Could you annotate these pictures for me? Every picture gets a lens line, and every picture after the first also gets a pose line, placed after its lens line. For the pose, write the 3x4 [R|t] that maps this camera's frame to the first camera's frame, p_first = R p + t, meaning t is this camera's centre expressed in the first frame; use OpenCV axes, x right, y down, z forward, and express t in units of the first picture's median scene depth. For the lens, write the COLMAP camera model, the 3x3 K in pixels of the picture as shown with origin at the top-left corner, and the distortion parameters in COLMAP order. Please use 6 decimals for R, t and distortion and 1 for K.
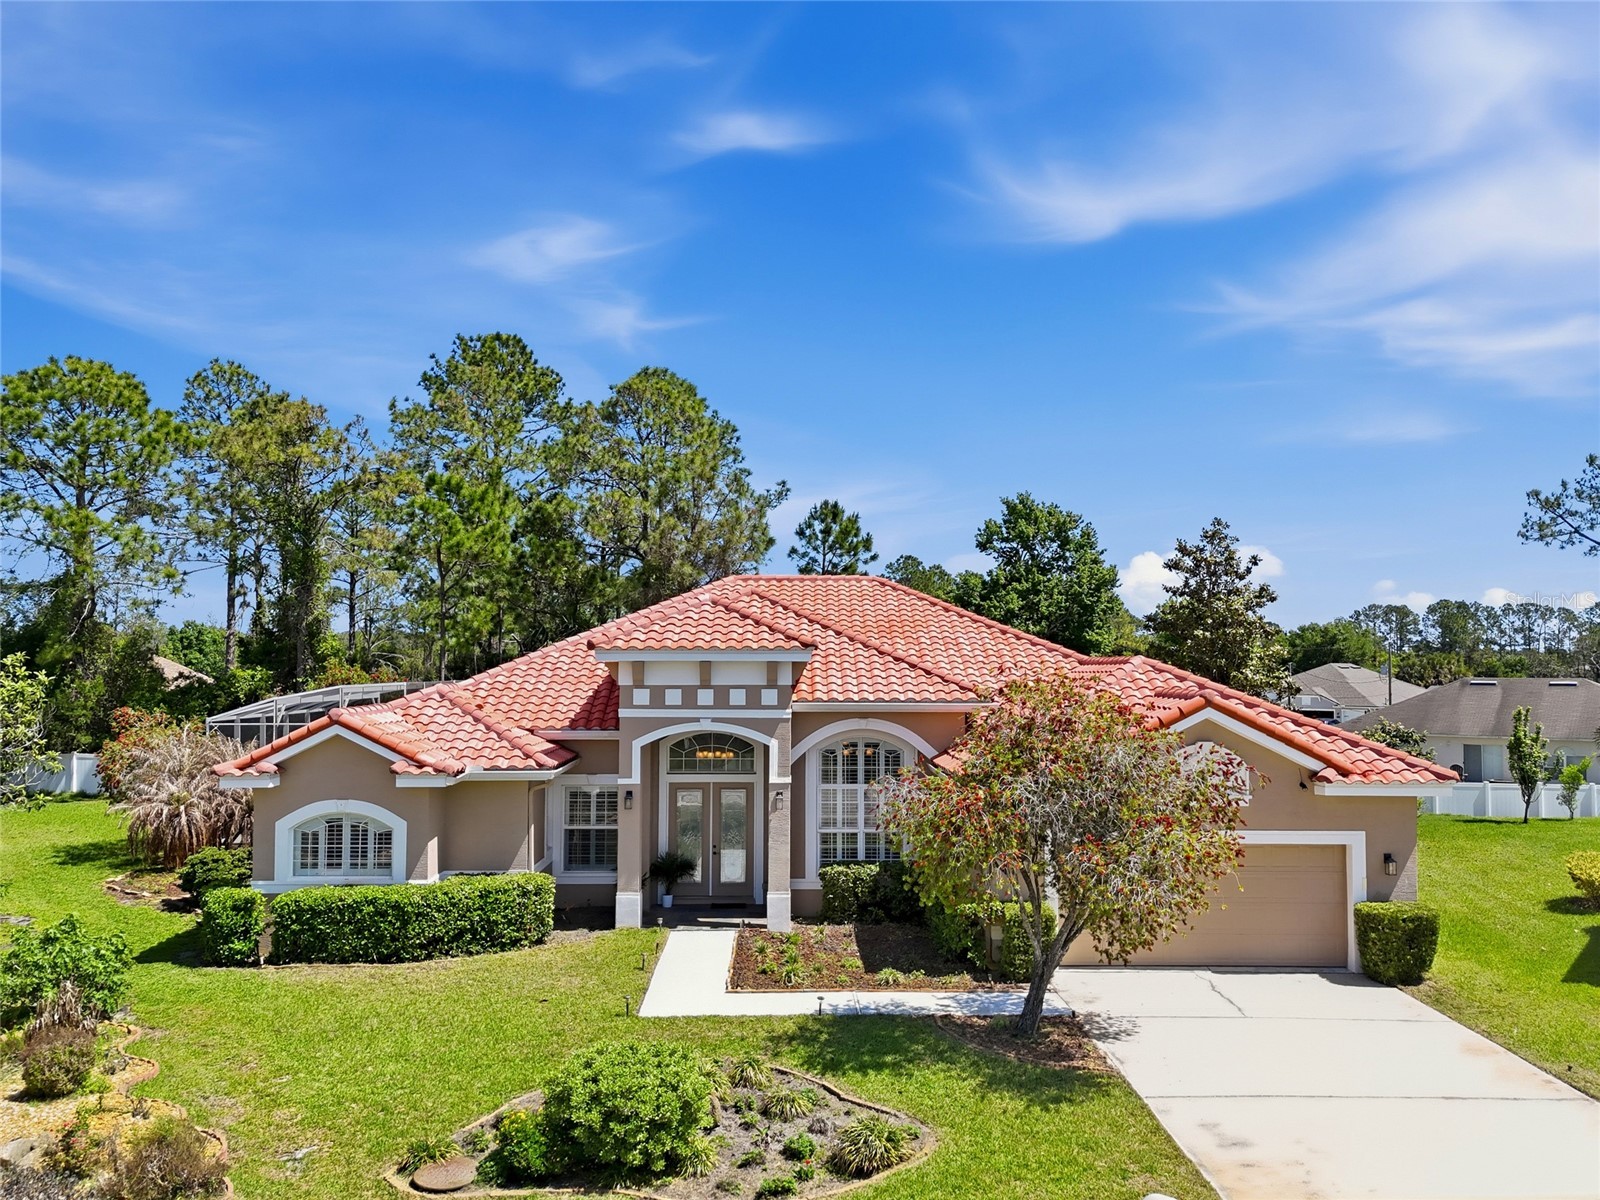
lens RADIAL K [[1207.3, 0, 808.1], [0, 1207.3, 697.2], [0, 0, 1]] dist [0.033936, 0.000327]
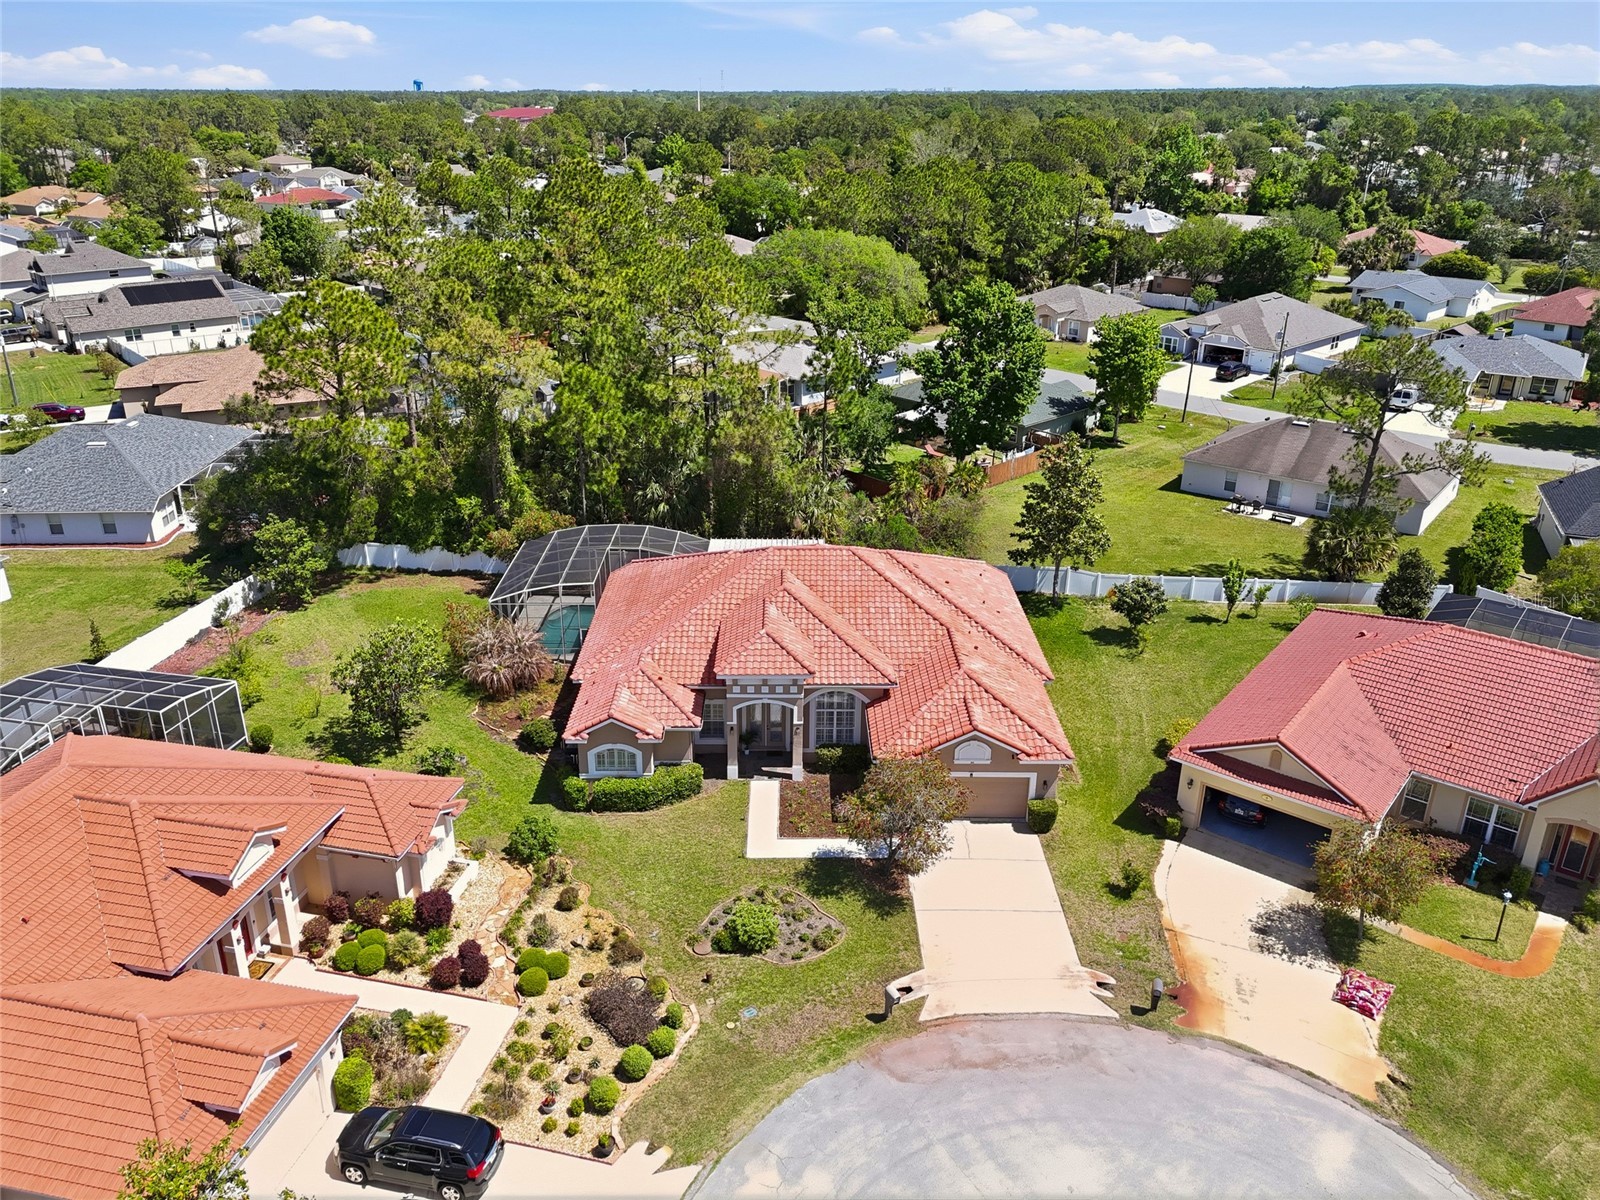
lens RADIAL K [[1168.3, 0, 800.0], [0, 1168.3, 600.0], [0, 0, 1]] dist [0.115640, -0.177292]
pose [[0.999795, 0.009623, -0.017821, 0.019288], [-0.001743, 0.917527, 0.397670, -1.167482], [0.020177, -0.397558, 0.917355, -1.059853]]
